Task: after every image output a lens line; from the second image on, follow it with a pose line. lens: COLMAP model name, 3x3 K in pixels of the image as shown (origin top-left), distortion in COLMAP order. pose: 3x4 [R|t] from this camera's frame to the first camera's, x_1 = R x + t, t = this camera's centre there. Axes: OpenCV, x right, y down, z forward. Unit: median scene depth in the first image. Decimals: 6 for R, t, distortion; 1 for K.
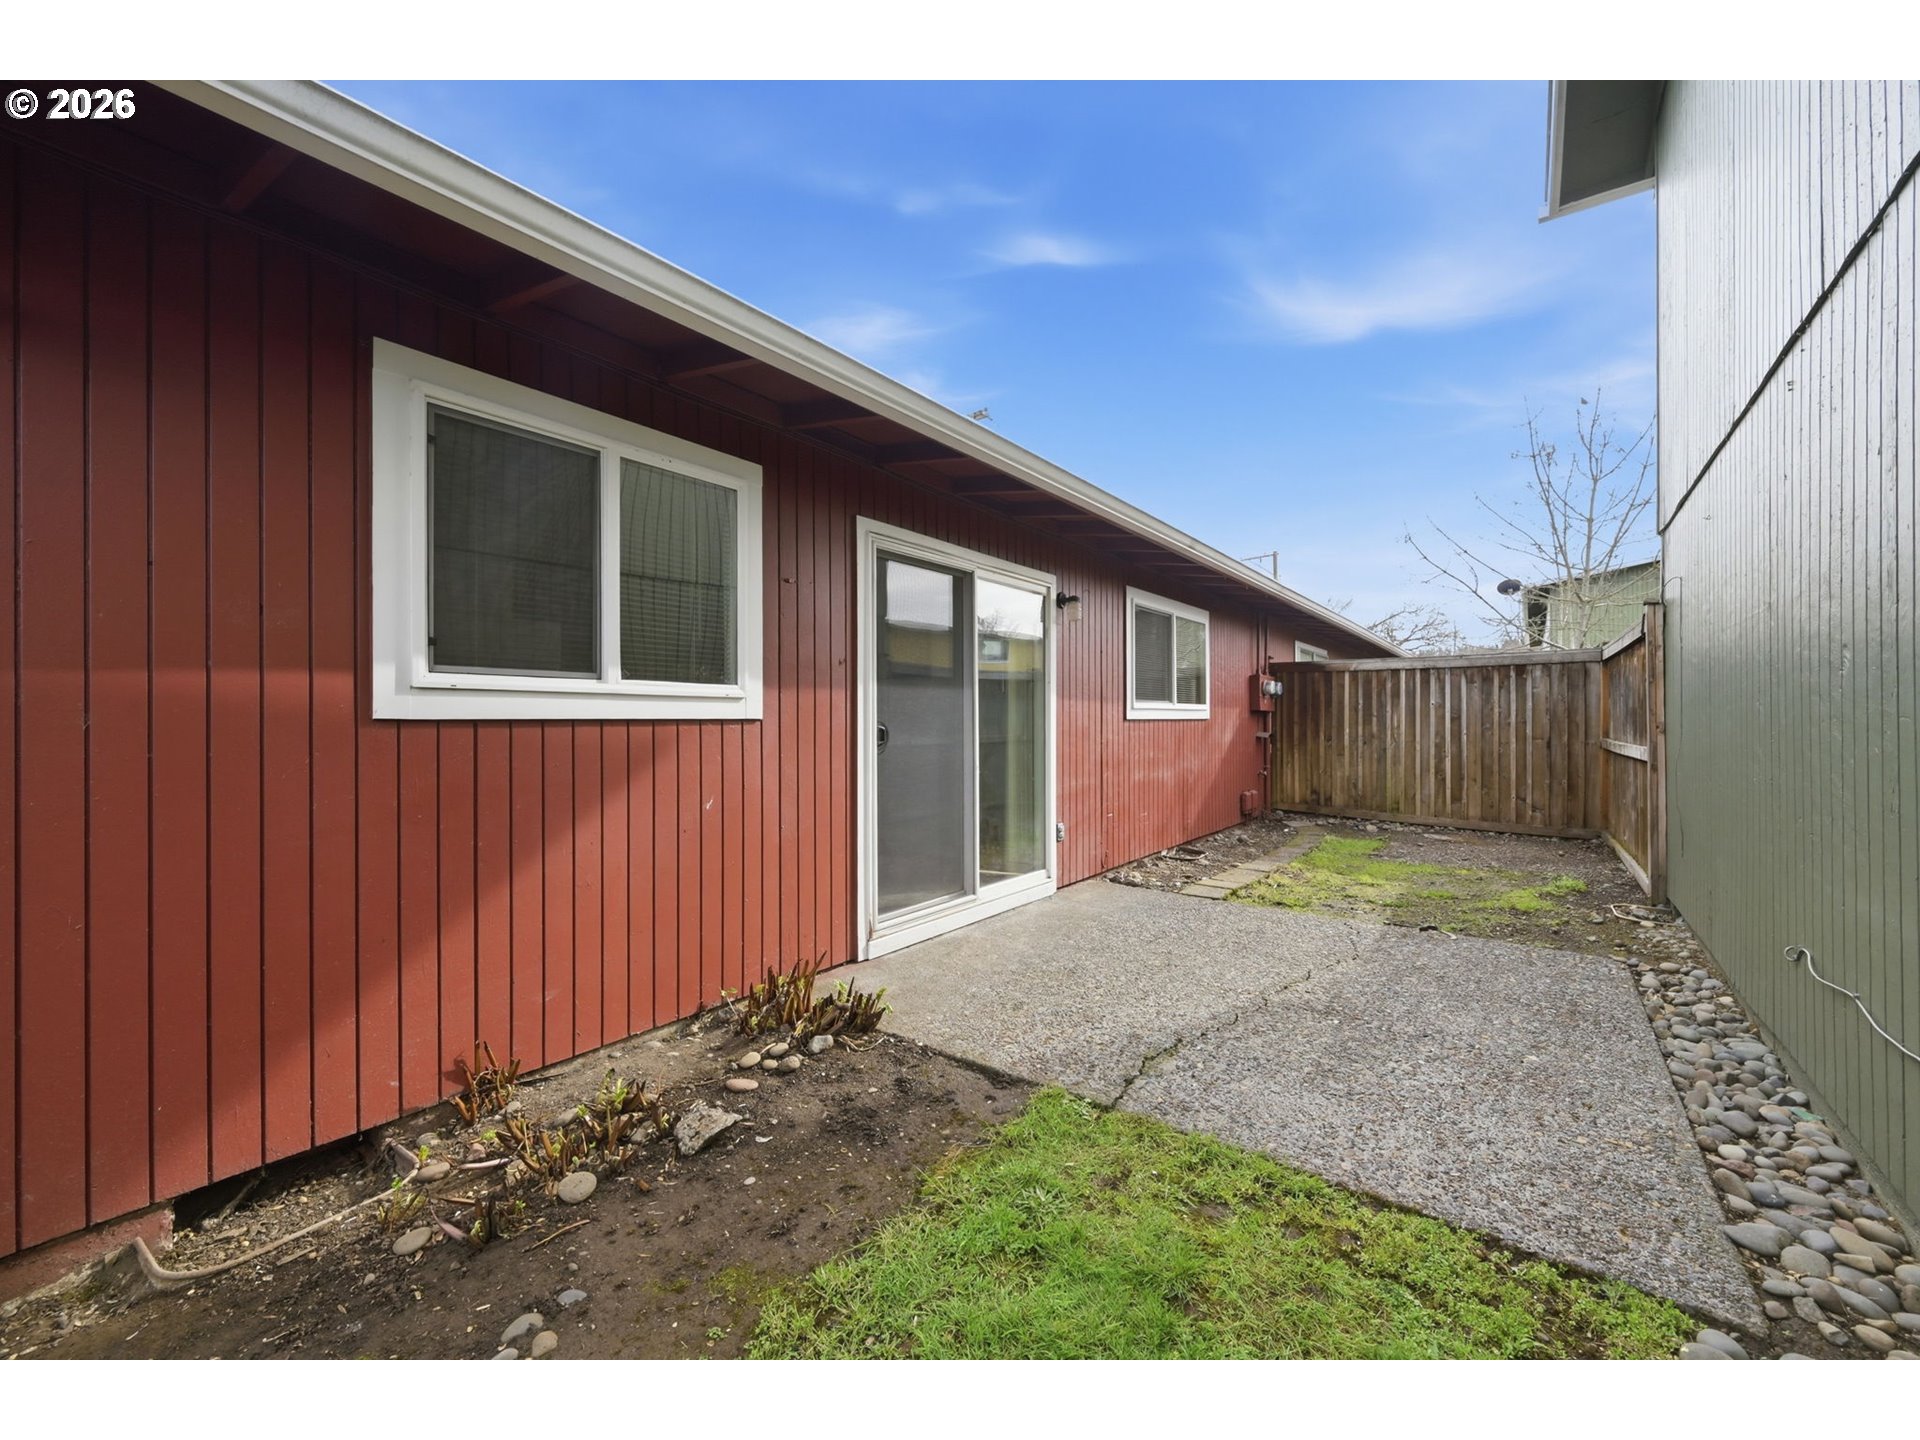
lens RADIAL K [[785.2, 0, 964.0], [0, 785.2, 718.2], [0, 0, 1]] dist [-0.004374, -0.000063]
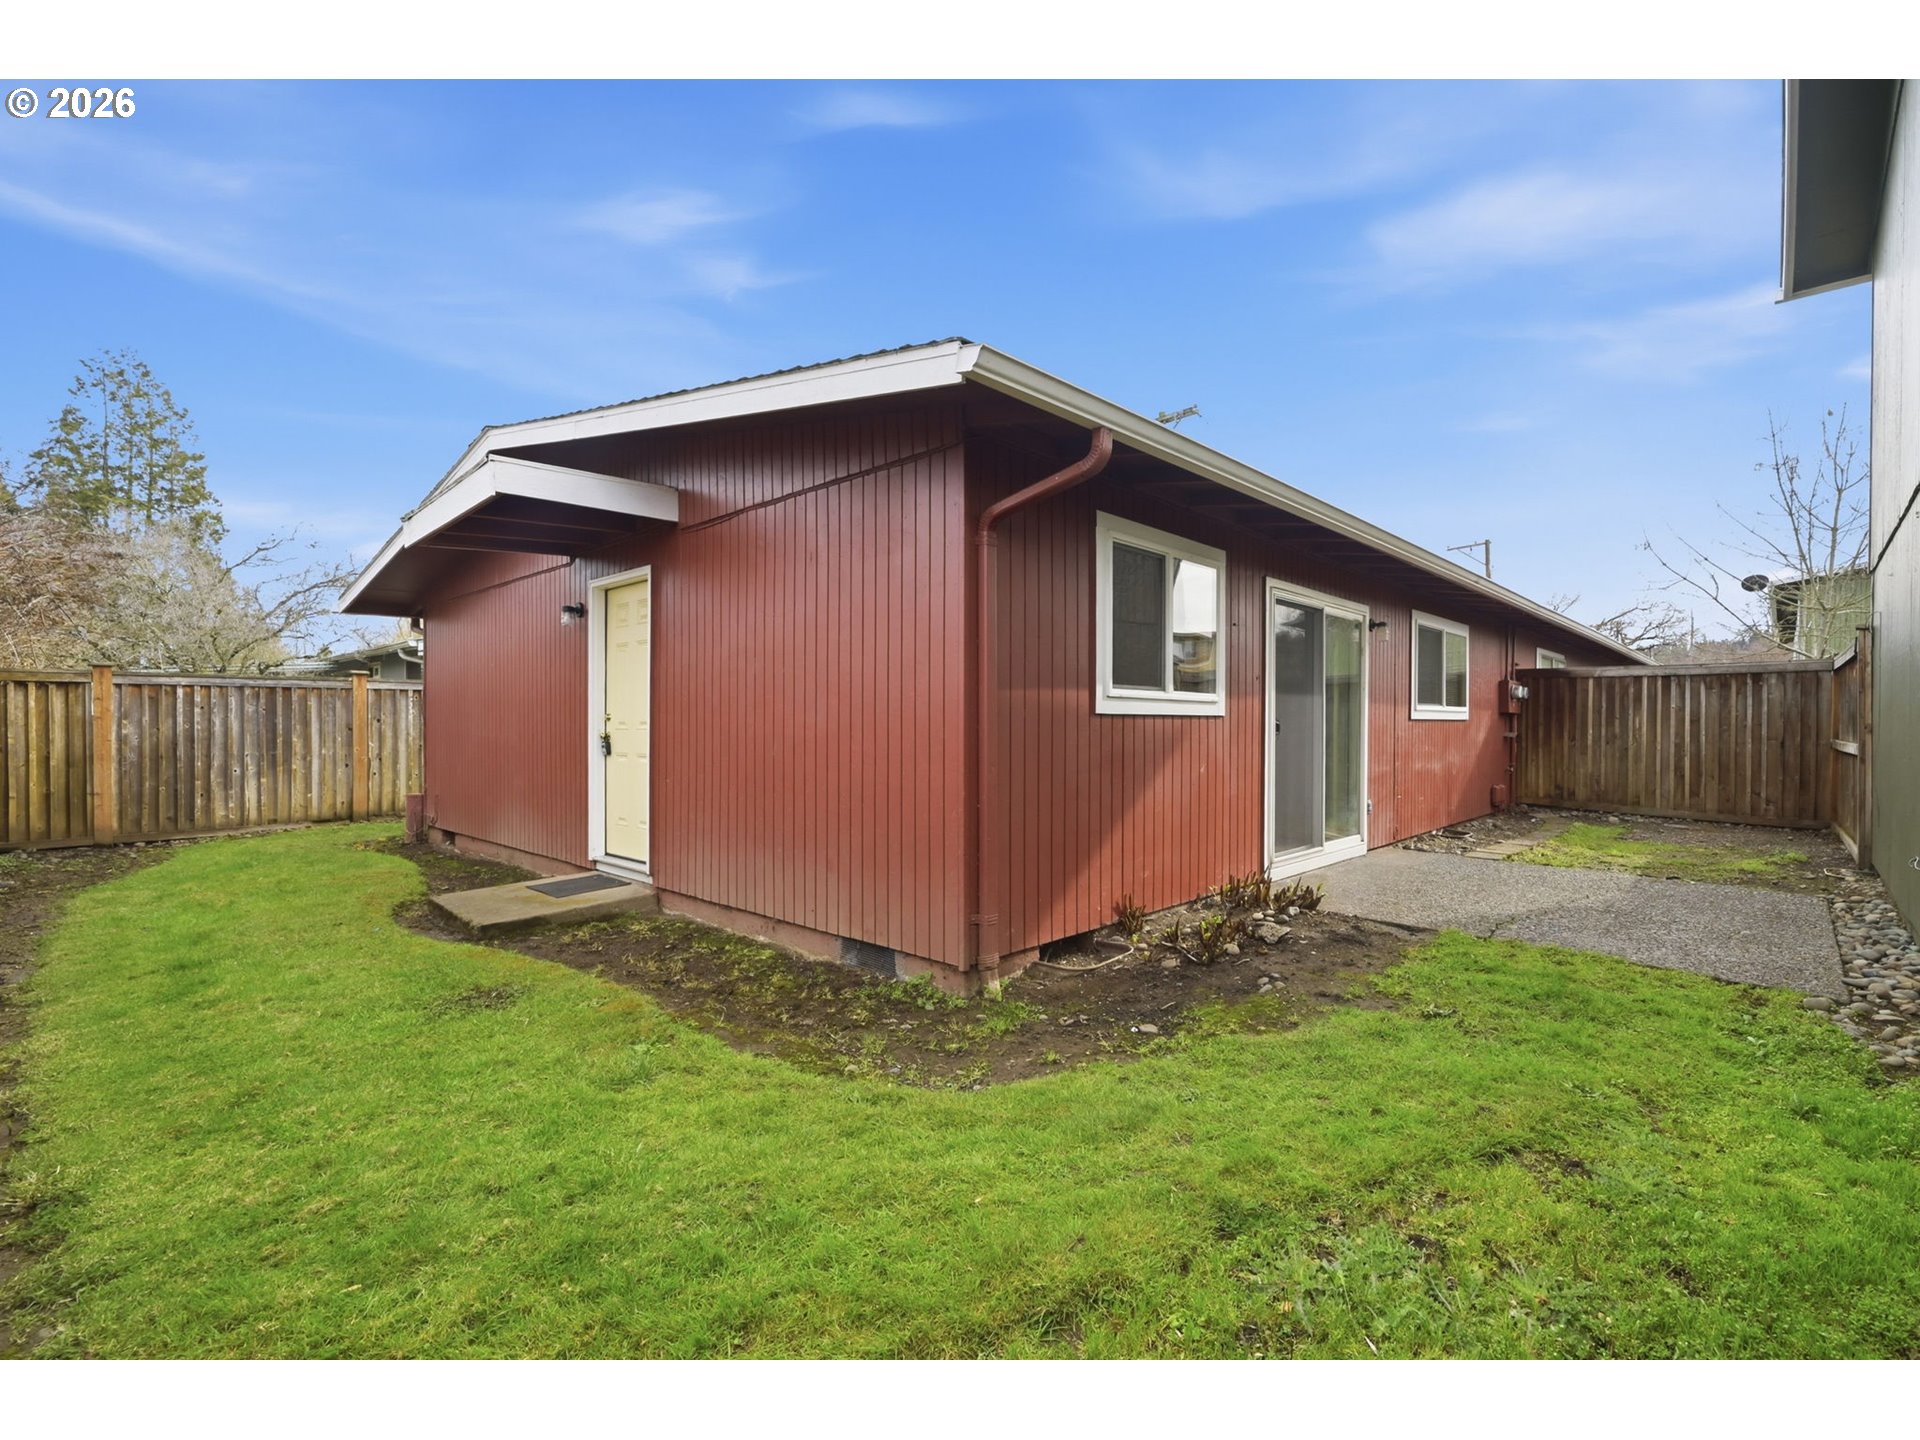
lens RADIAL K [[993.6, 0, 960.5], [0, 993.6, 727.2], [0, 0, 1]] dist [-0.000867, -0.000582]
pose [[0.997308, 0.007434, -0.072946, -0.317776], [-0.006919, 0.999949, 0.007313, 0.006234], [0.072997, -0.006789, 0.997309, -0.494819]]
